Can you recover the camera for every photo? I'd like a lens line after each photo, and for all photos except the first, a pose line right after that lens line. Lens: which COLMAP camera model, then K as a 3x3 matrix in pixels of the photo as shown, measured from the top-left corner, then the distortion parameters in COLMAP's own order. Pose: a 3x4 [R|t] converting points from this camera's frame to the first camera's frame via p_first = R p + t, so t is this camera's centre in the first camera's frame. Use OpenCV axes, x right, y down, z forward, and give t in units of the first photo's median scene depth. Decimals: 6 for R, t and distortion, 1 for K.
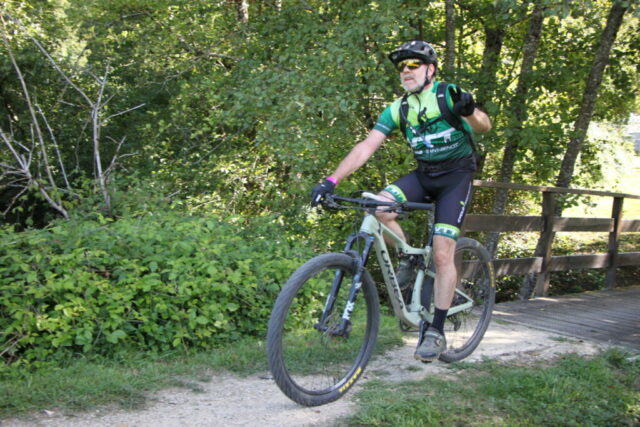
lens RADIAL K [[793.7, 0, 317.4], [0, 793.7, 206.4], [0, 0, 1]] dist [0.050604, 0.000000]
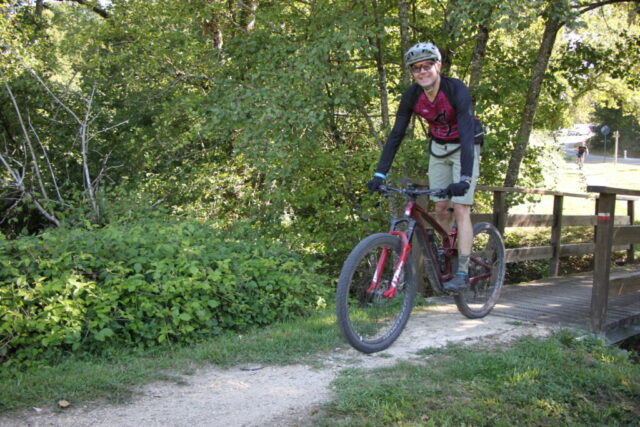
lens RADIAL K [[659.3, 0, 313.5], [0, 659.3, 218.4], [0, 0, 1]] dist [-0.015868, 0.000000]
pose [[0.998912, -0.027434, 0.037706, -0.003380], [0.027729, 0.999589, -0.007323, 0.022120], [-0.037490, 0.008360, 0.999262, 0.111708]]
